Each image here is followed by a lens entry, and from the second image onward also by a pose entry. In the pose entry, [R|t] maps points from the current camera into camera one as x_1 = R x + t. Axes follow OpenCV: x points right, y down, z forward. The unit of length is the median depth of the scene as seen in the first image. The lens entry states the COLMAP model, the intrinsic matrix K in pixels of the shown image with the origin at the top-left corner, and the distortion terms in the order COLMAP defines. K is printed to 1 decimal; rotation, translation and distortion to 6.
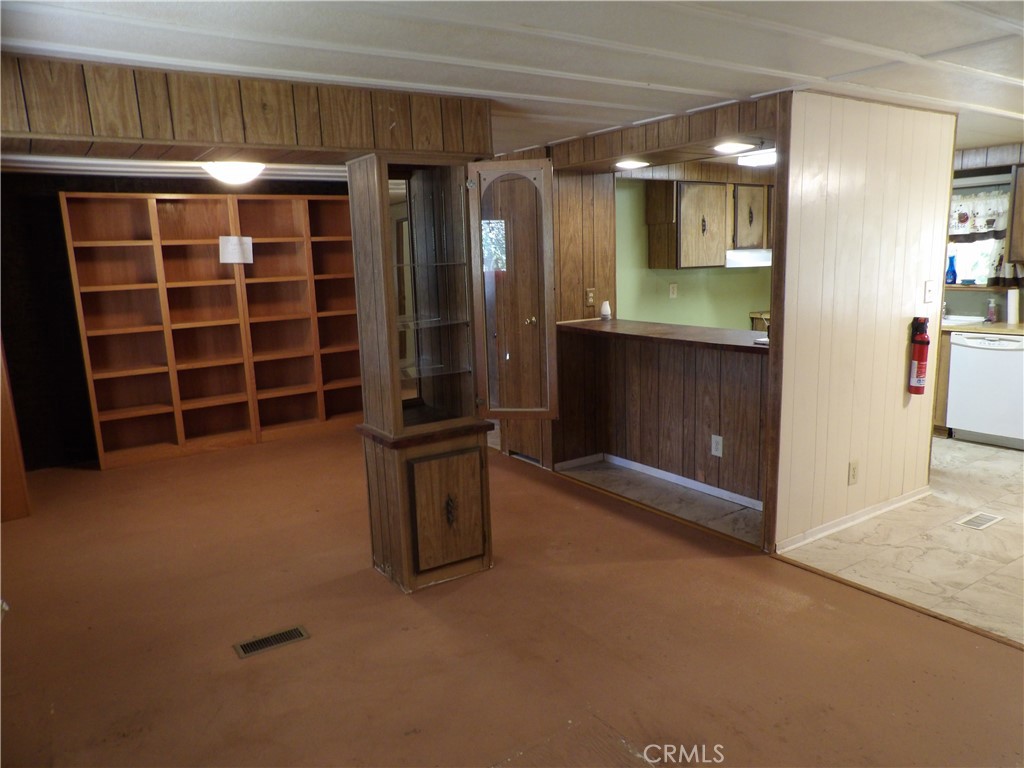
lens RADIAL K [[735.6, 0, 519.4], [0, 735.6, 387.5], [0, 0, 1]] dist [-0.043467, 0.055164]
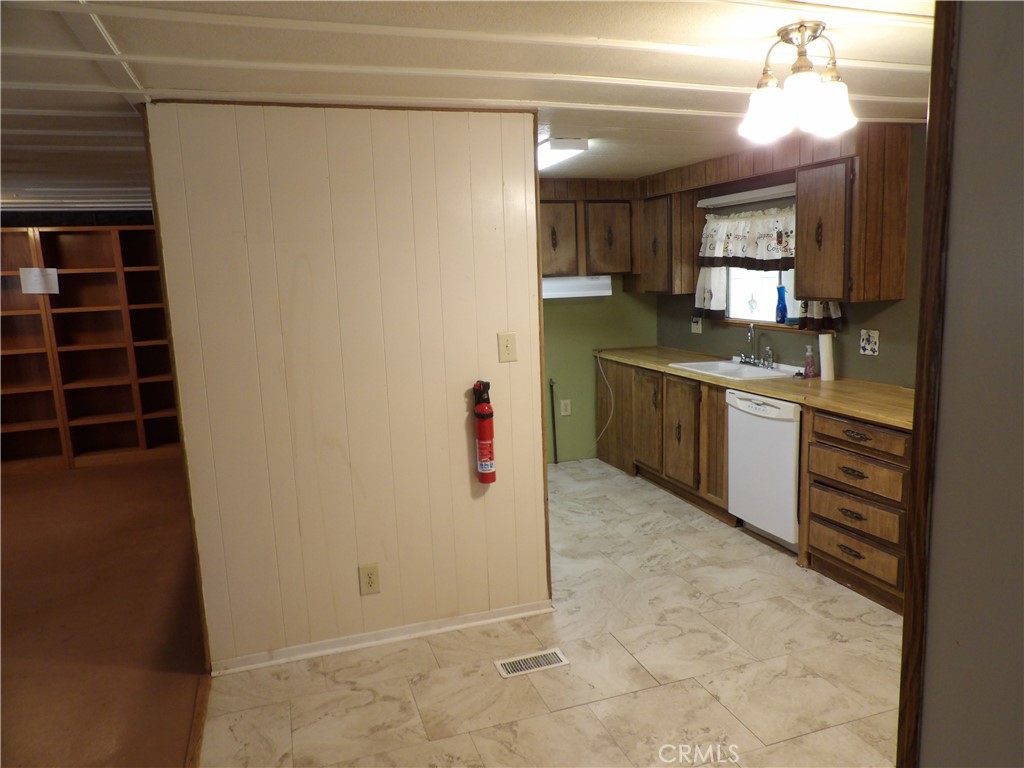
lens RADIAL K [[735.6, 0, 519.9], [0, 735.6, 388.2], [0, 0, 1]] dist [-0.043467, 0.055164]
pose [[0.964951, 0.037107, -0.259794, 0.663197], [-0.040024, 0.999181, -0.005947, -0.072980], [0.259360, 0.016137, 0.965646, 0.233934]]
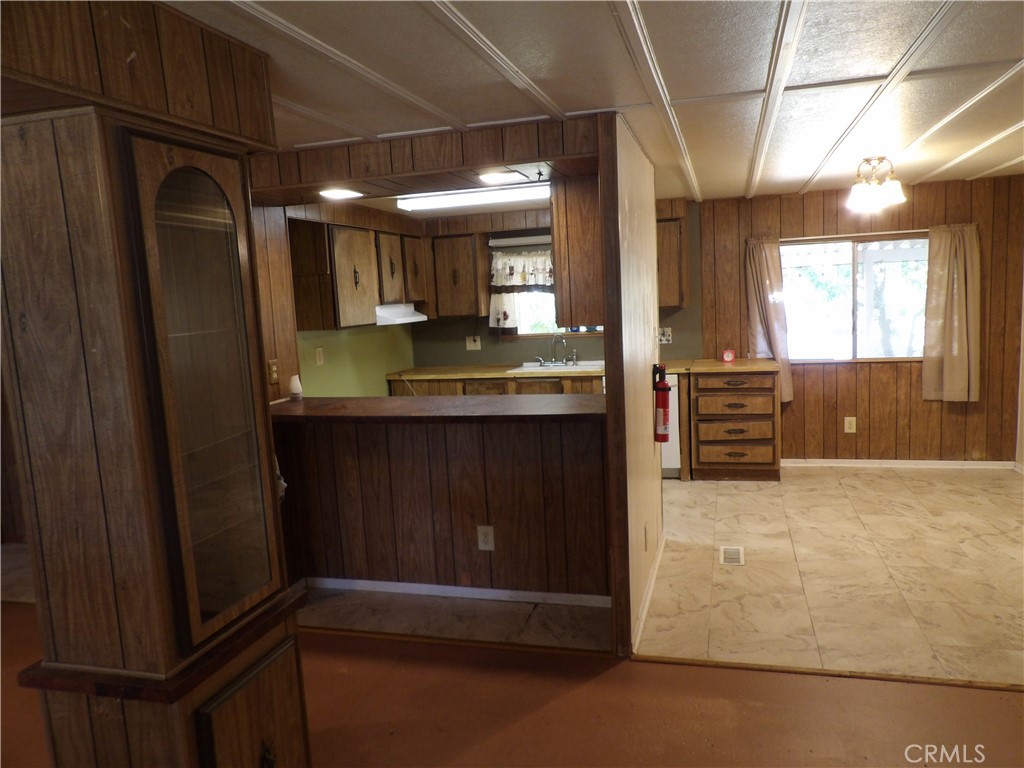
lens RADIAL K [[735.6, 0, 519.3], [0, 735.6, 386.4], [0, 0, 1]] dist [-0.043467, 0.055164]
pose [[0.766811, -0.090708, 0.635432, -0.192687], [0.143784, 0.989081, -0.032320, -0.052130], [-0.625562, 0.116148, 0.771480, 0.301048]]
